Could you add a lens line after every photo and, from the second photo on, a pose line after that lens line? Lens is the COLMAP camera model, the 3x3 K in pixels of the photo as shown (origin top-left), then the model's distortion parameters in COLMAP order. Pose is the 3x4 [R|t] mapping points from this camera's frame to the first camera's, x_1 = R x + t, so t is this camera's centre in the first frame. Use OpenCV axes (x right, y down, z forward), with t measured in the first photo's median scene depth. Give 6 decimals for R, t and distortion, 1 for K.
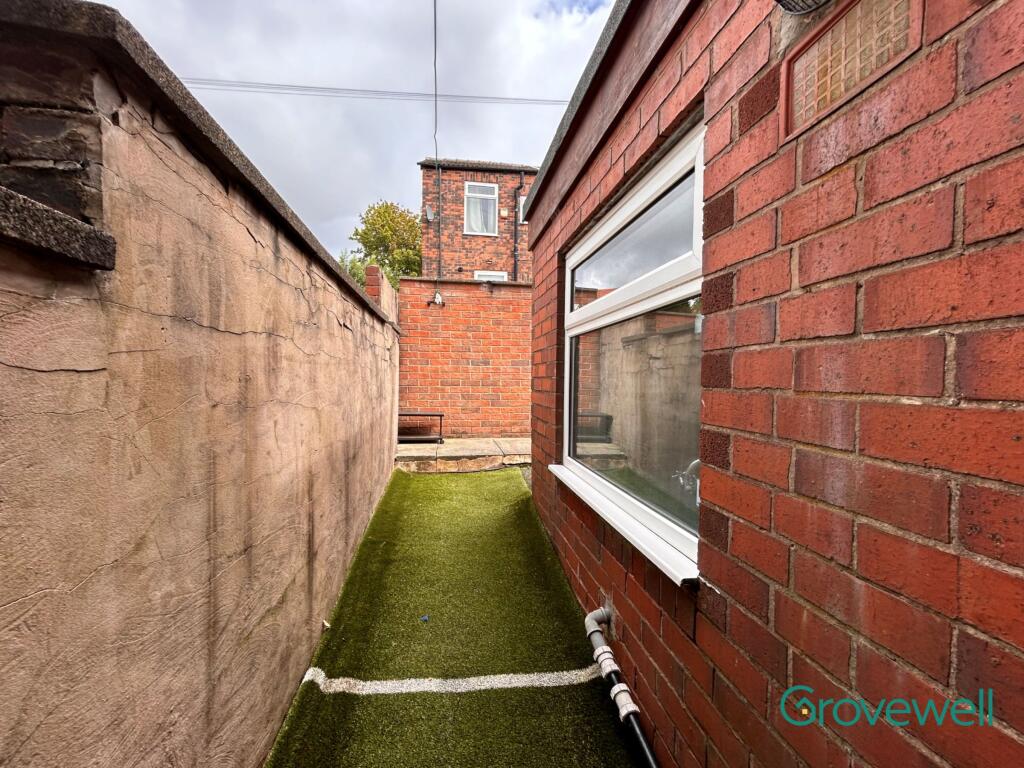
lens RADIAL K [[412.1, 0, 510.3], [0, 412.1, 382.9], [0, 0, 1]] dist [-0.001888, 0.000589]
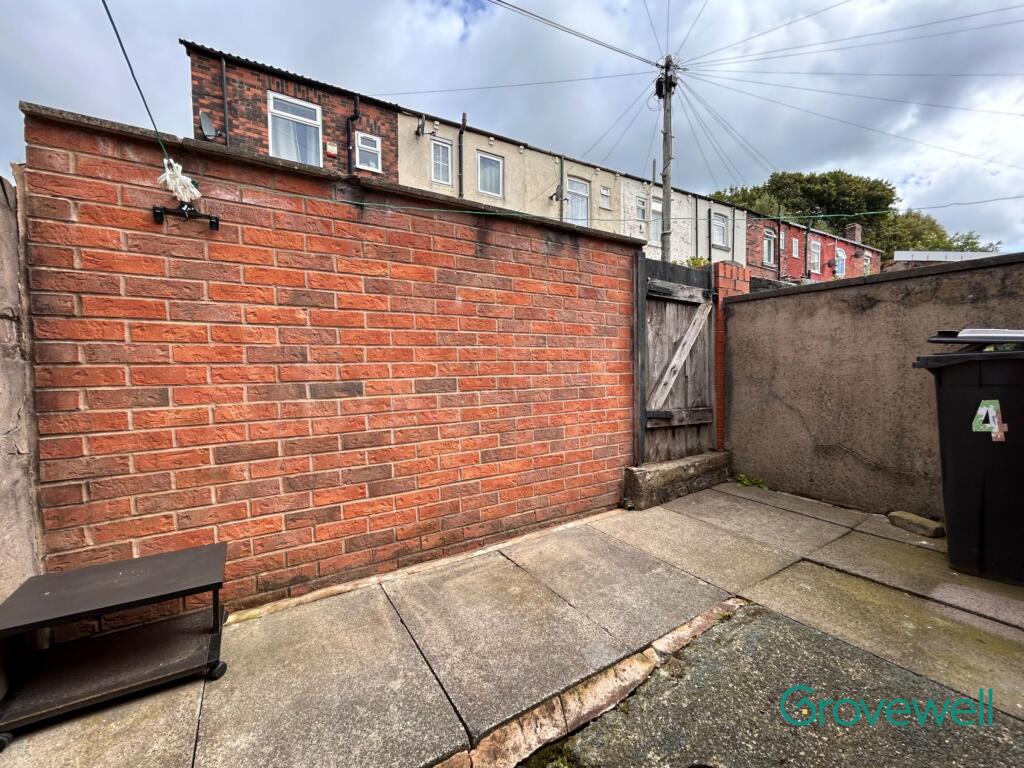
lens RADIAL K [[412.1, 0, 510.3], [0, 412.1, 382.9], [0, 0, 1]] dist [-0.001888, 0.000589]
pose [[0.918814, -0.035127, 0.393124, -0.026718], [0.022239, 0.999057, 0.037293, -0.023622], [-0.394063, -0.025523, 0.918729, 0.208800]]
